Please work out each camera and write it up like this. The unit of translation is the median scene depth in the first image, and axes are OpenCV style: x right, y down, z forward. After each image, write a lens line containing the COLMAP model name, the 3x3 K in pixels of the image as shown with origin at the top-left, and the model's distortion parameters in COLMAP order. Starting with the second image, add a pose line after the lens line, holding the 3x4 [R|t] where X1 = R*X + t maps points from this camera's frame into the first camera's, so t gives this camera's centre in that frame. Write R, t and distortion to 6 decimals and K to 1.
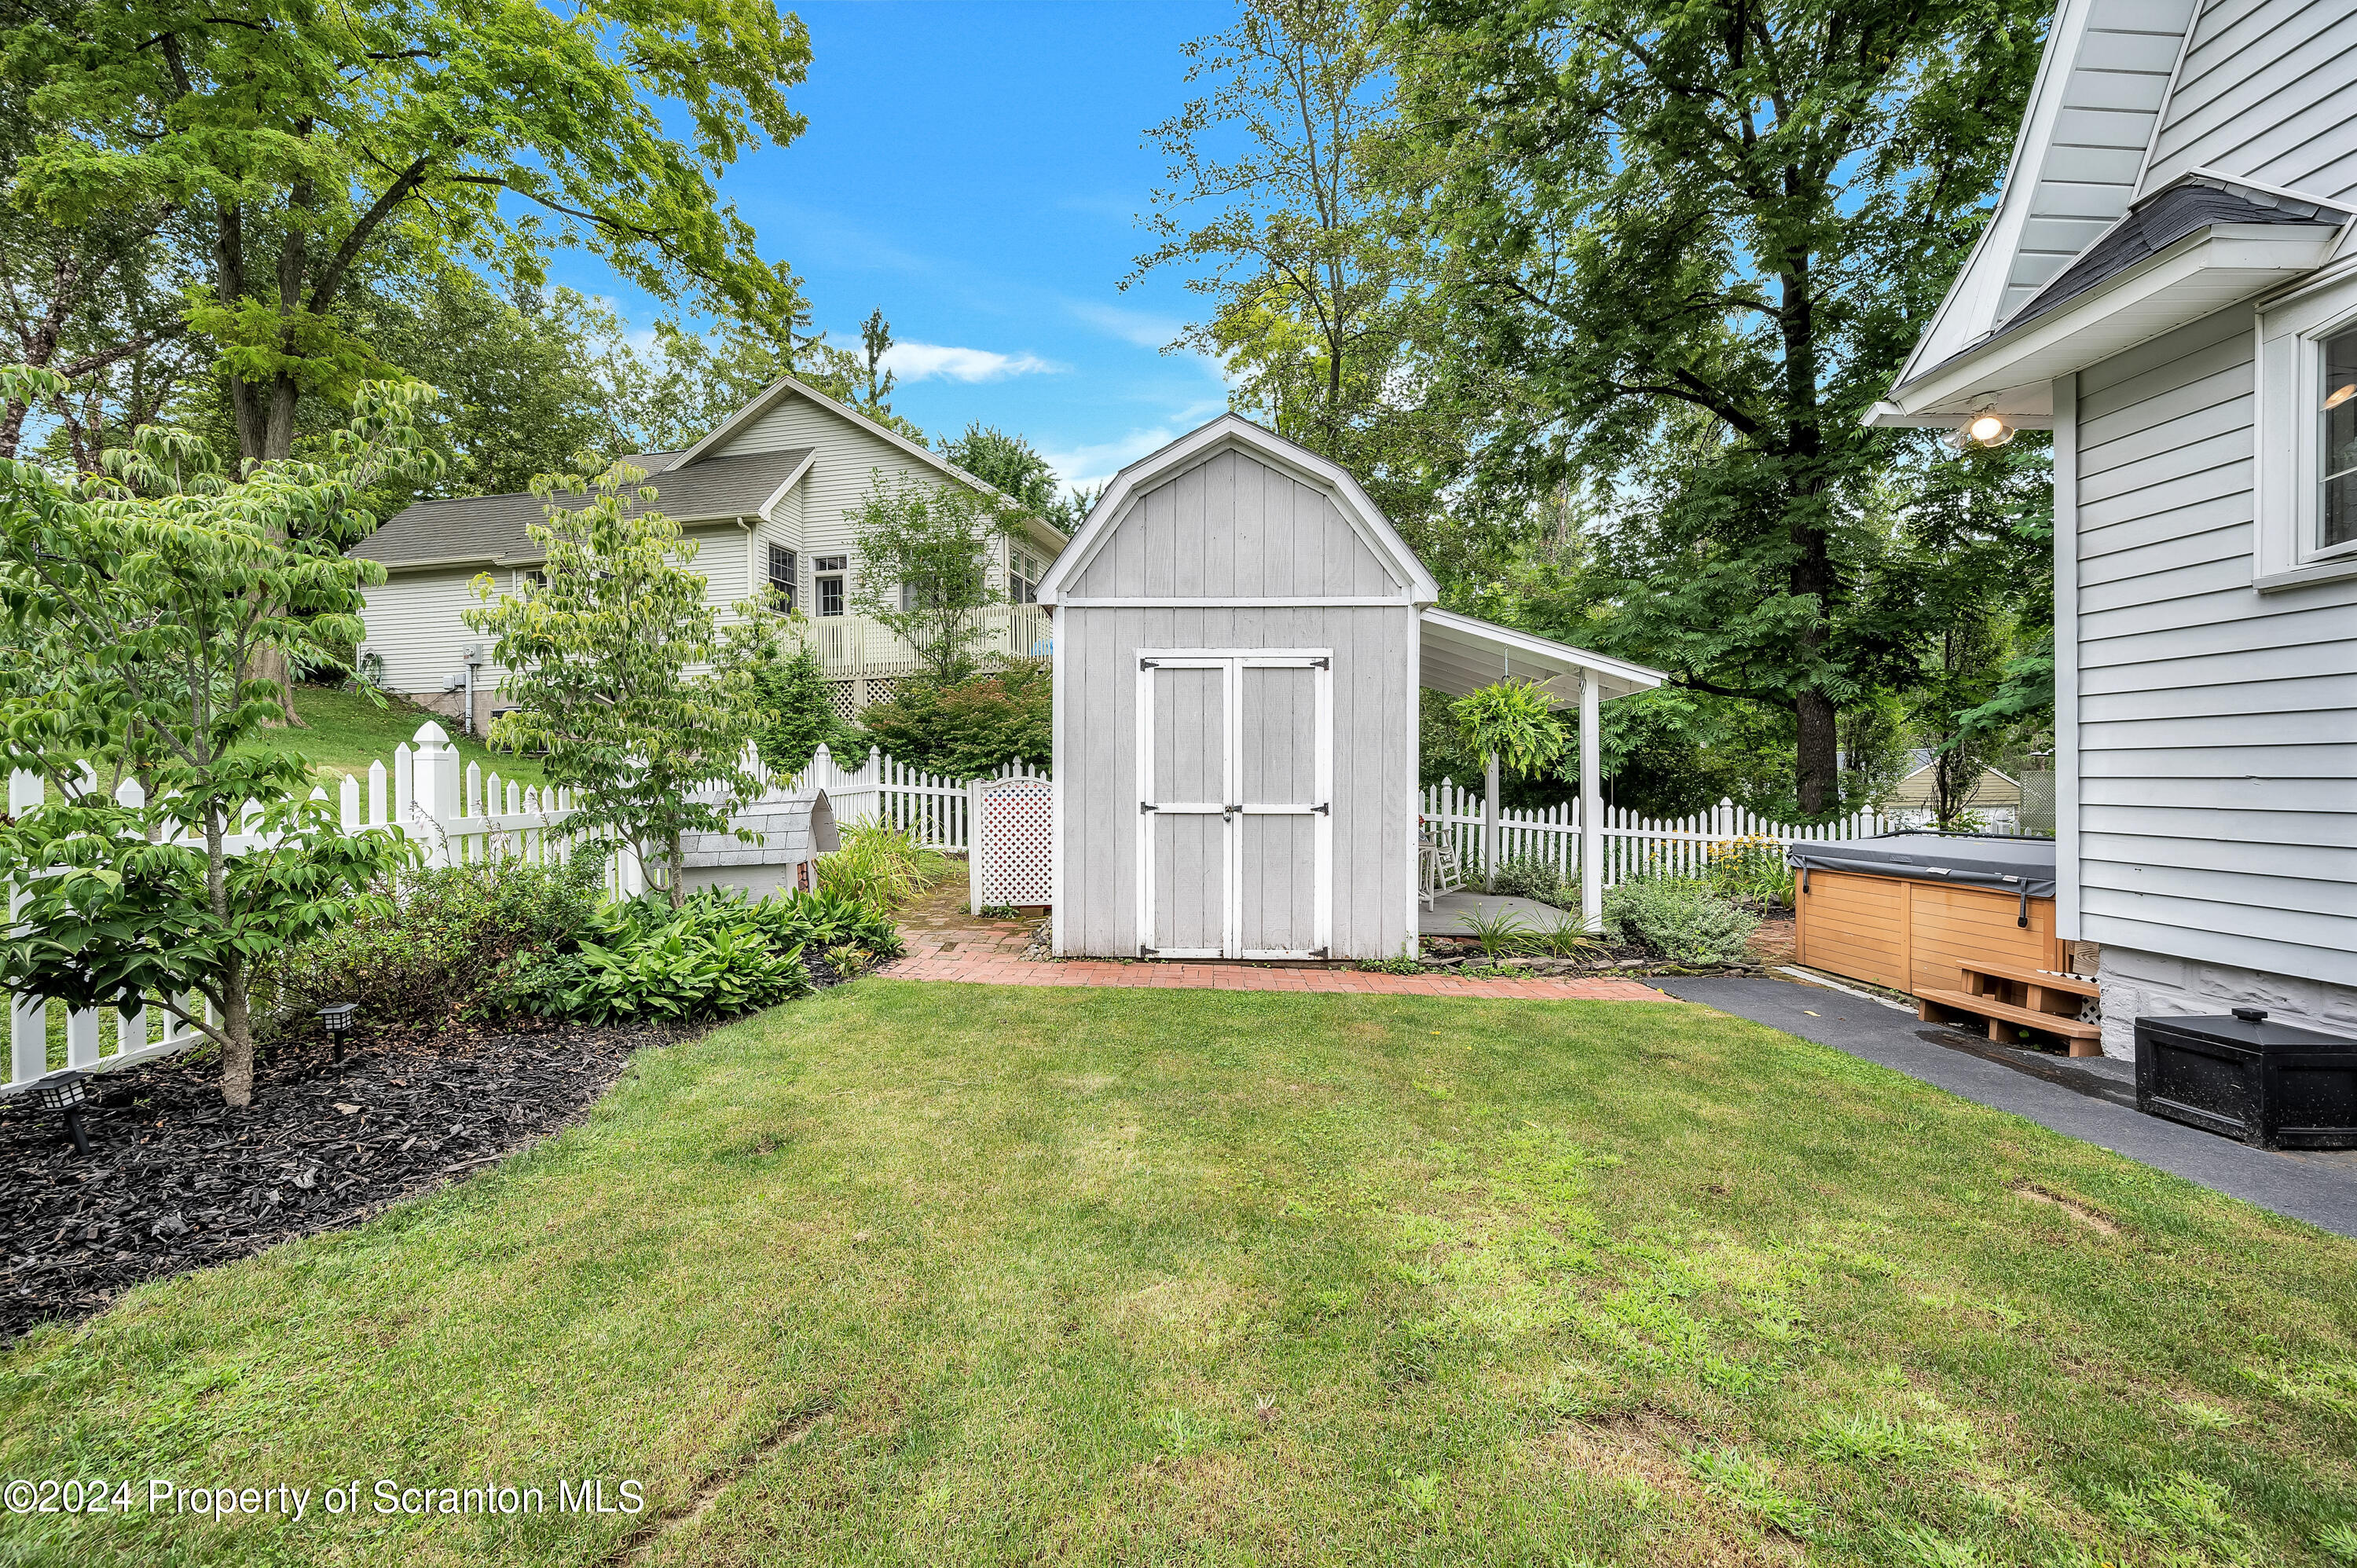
lens RADIAL K [[913.2, 0, 1166.2], [0, 913.2, 777.2], [0, 0, 1]] dist [0.000078, 0.000018]
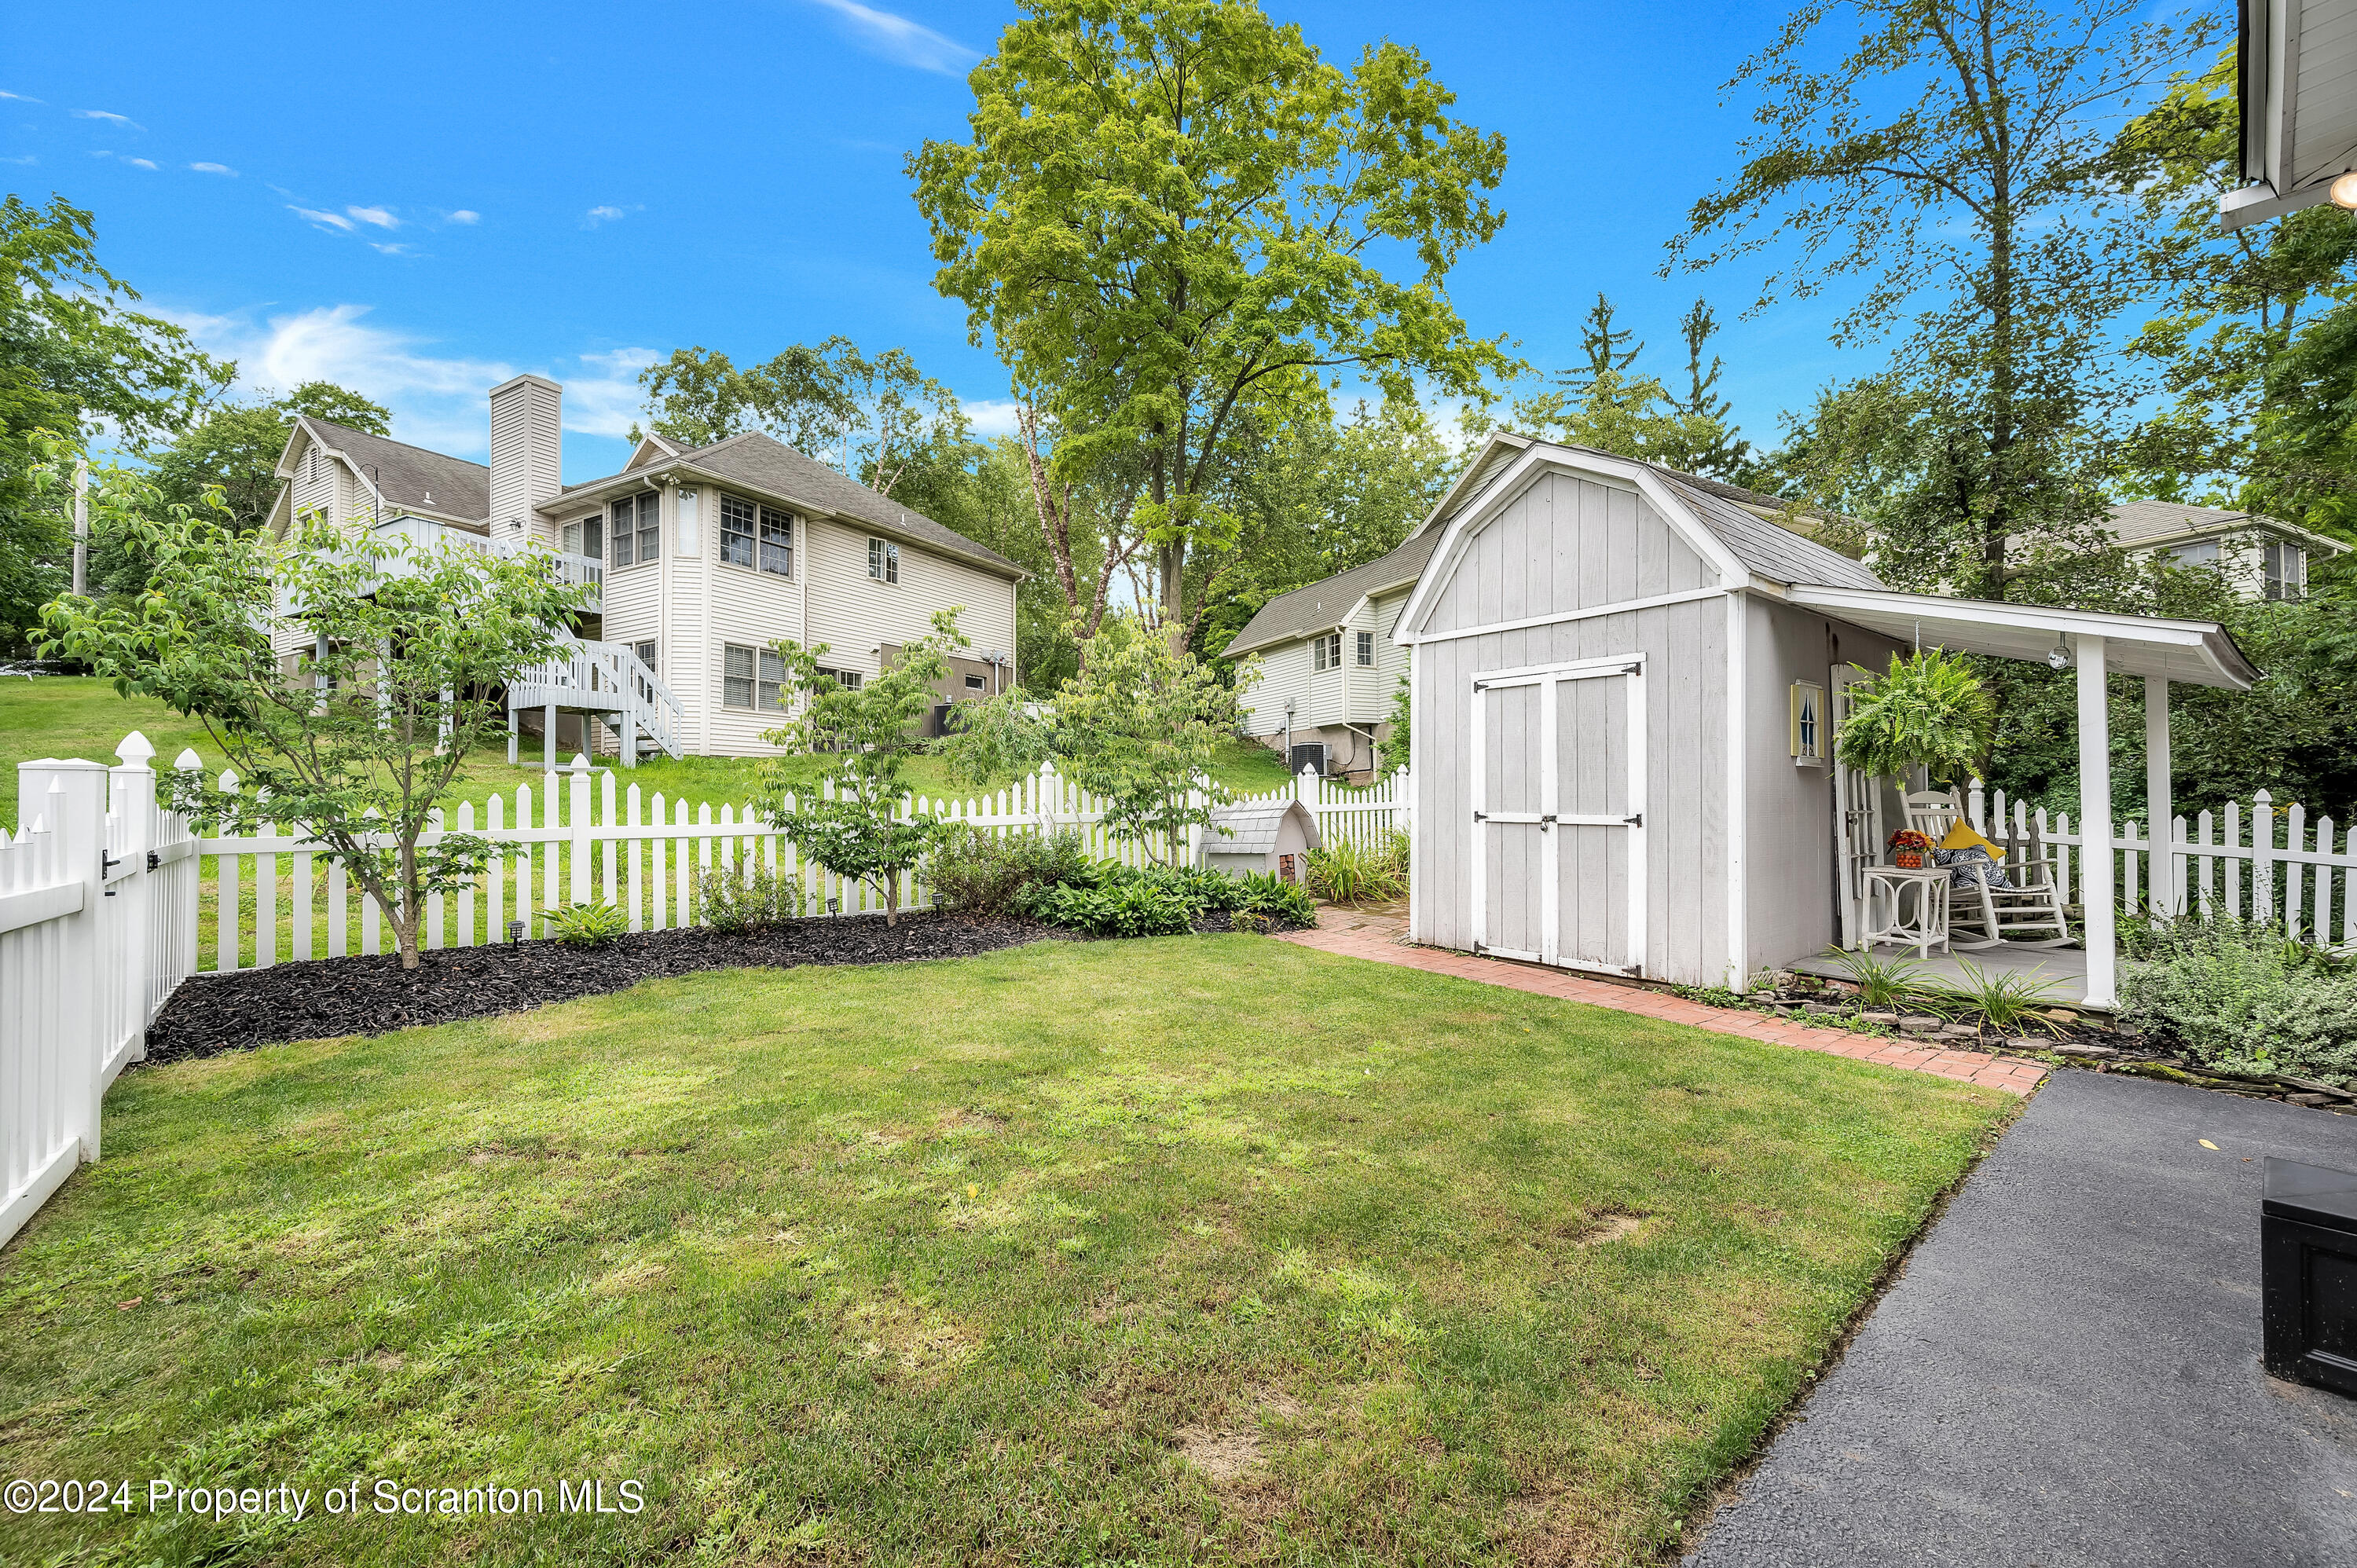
lens RADIAL K [[933.1, 0, 1203.9], [0, 933.1, 783.6], [0, 0, 1]] dist [-0.010580, -0.000016]
pose [[0.641439, -0.012433, -0.767074, 0.627367], [0.000539, 0.999876, -0.015756, 0.011346], [0.767174, 0.009693, 0.641366, 0.025879]]
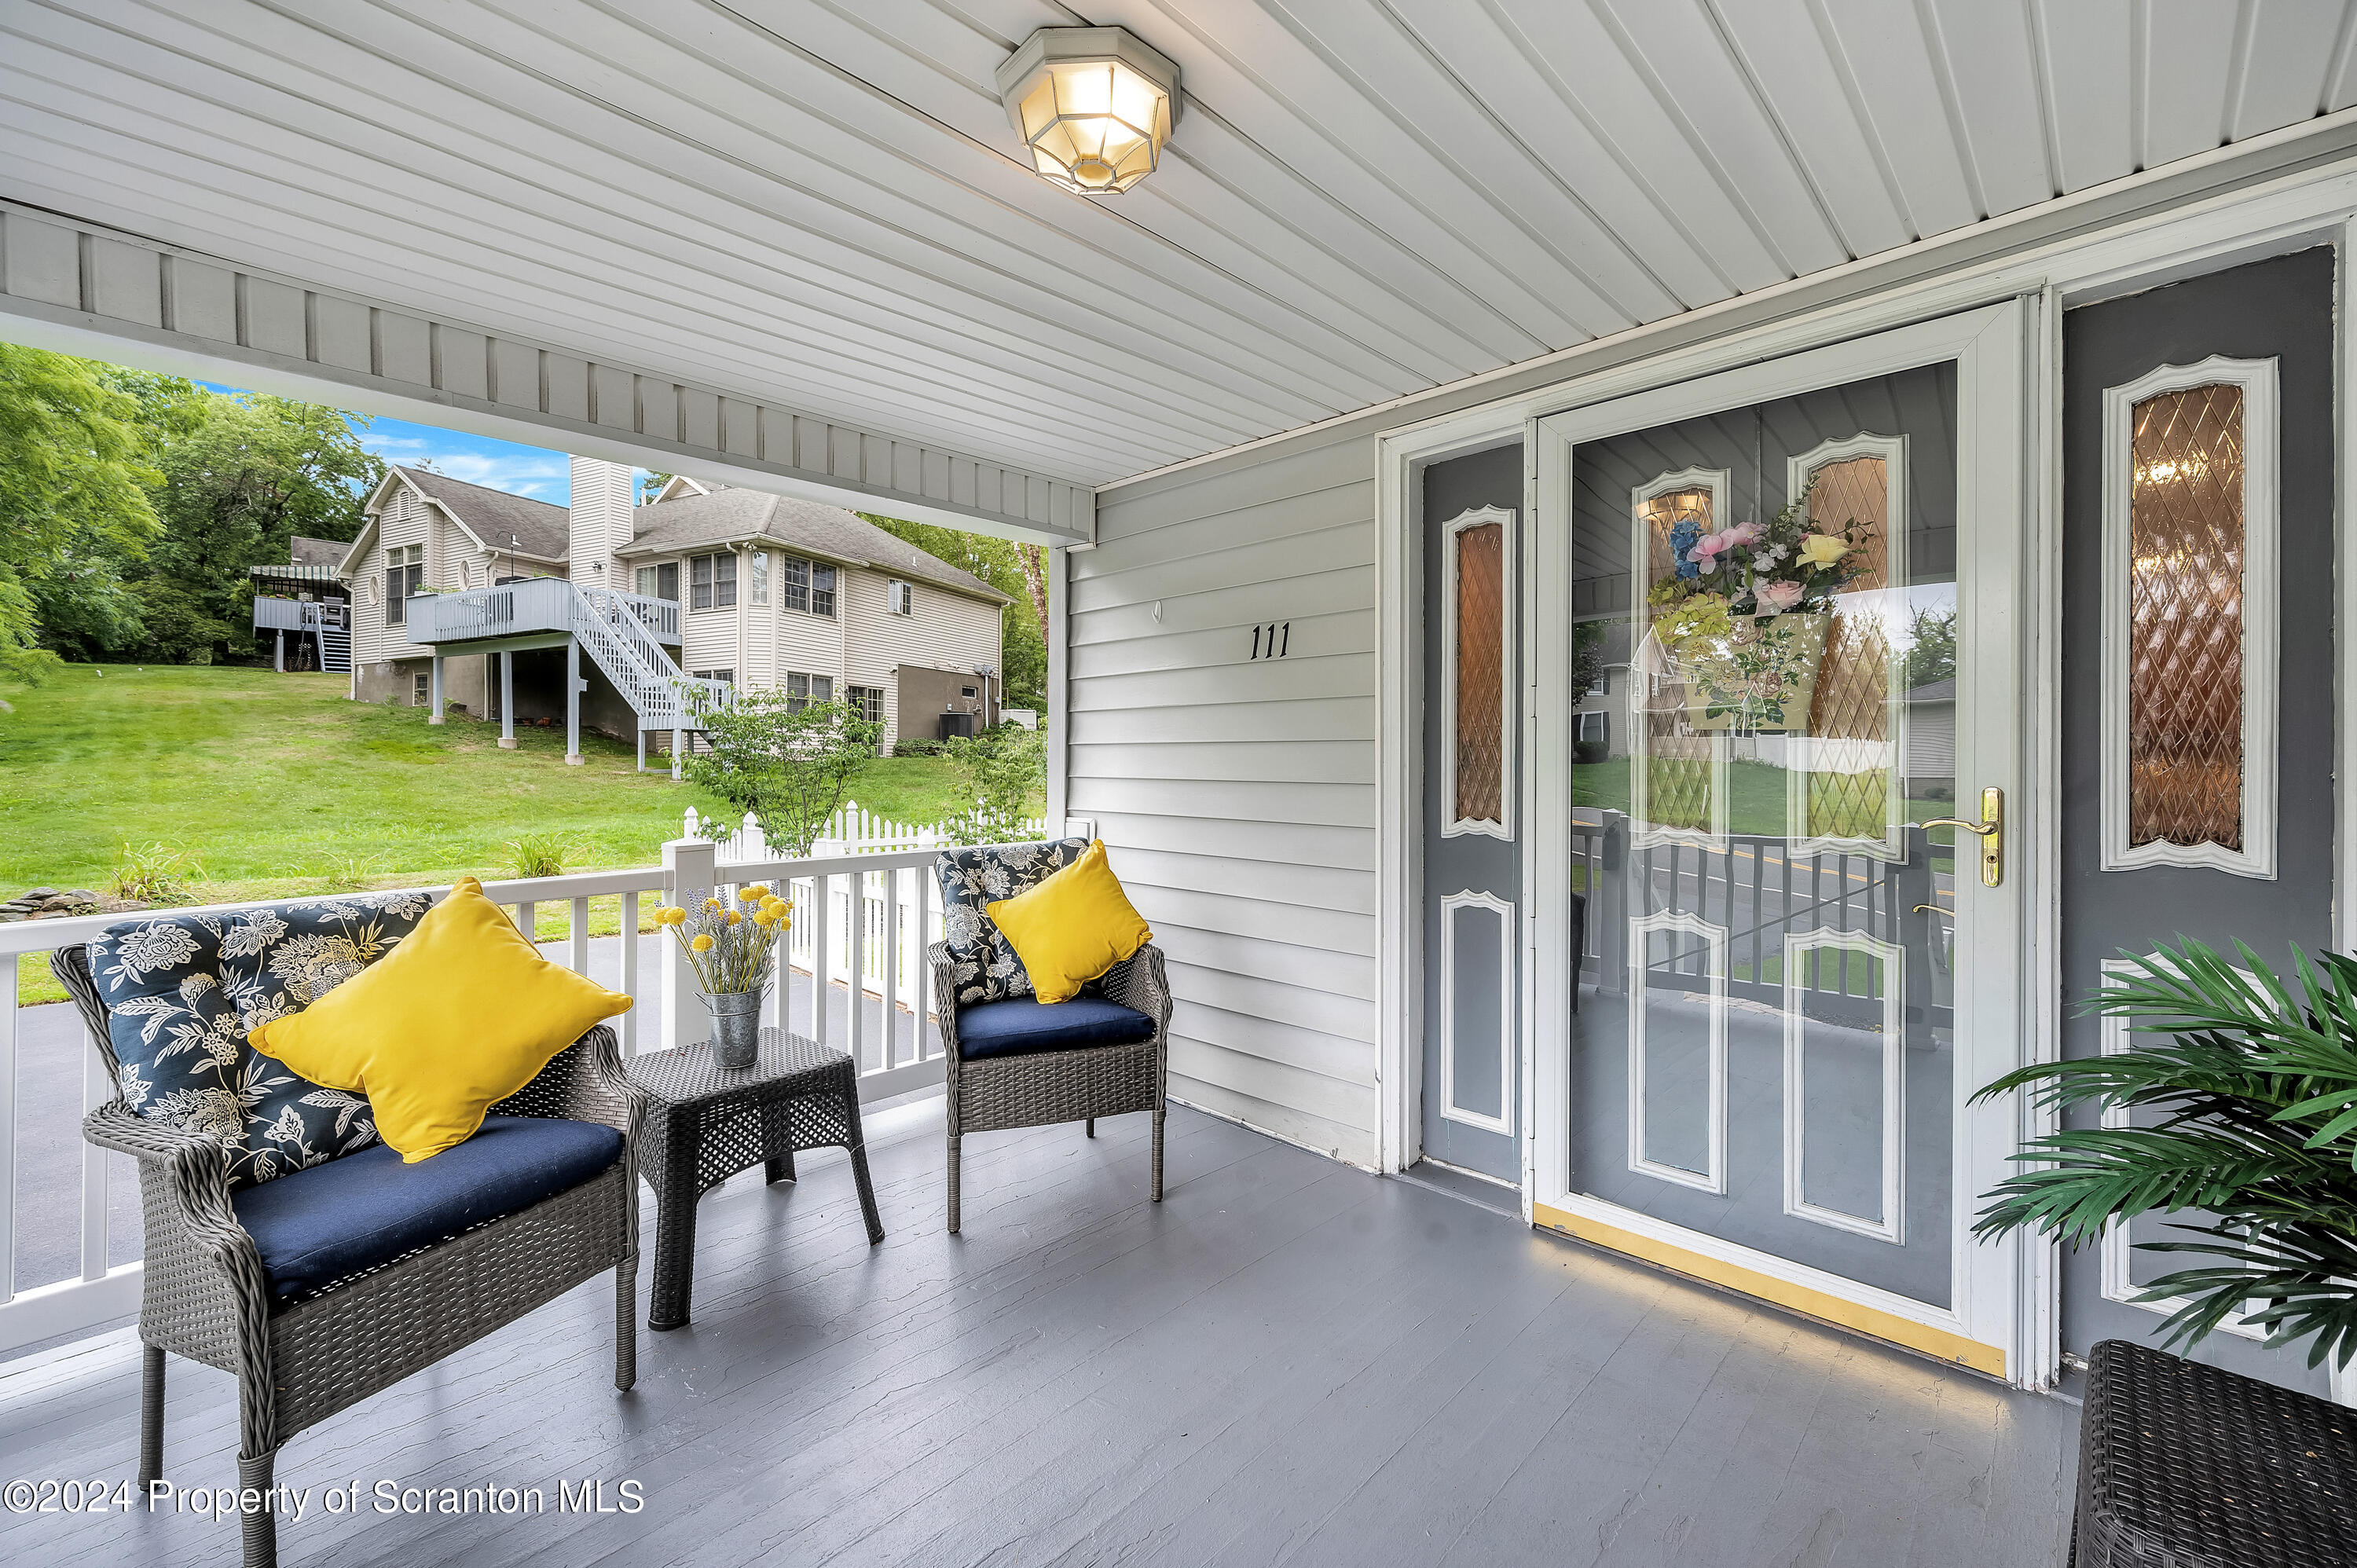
lens RADIAL K [[947.0, 0, 1197.3], [0, 947.0, 764.3], [0, 0, 1]] dist [-0.021452, -0.000066]
pose [[0.691192, 0.001713, -0.722669, 1.226976], [-0.001566, 0.999998, 0.000873, -0.116794], [0.722670, 0.000528, 0.691194, -0.647075]]
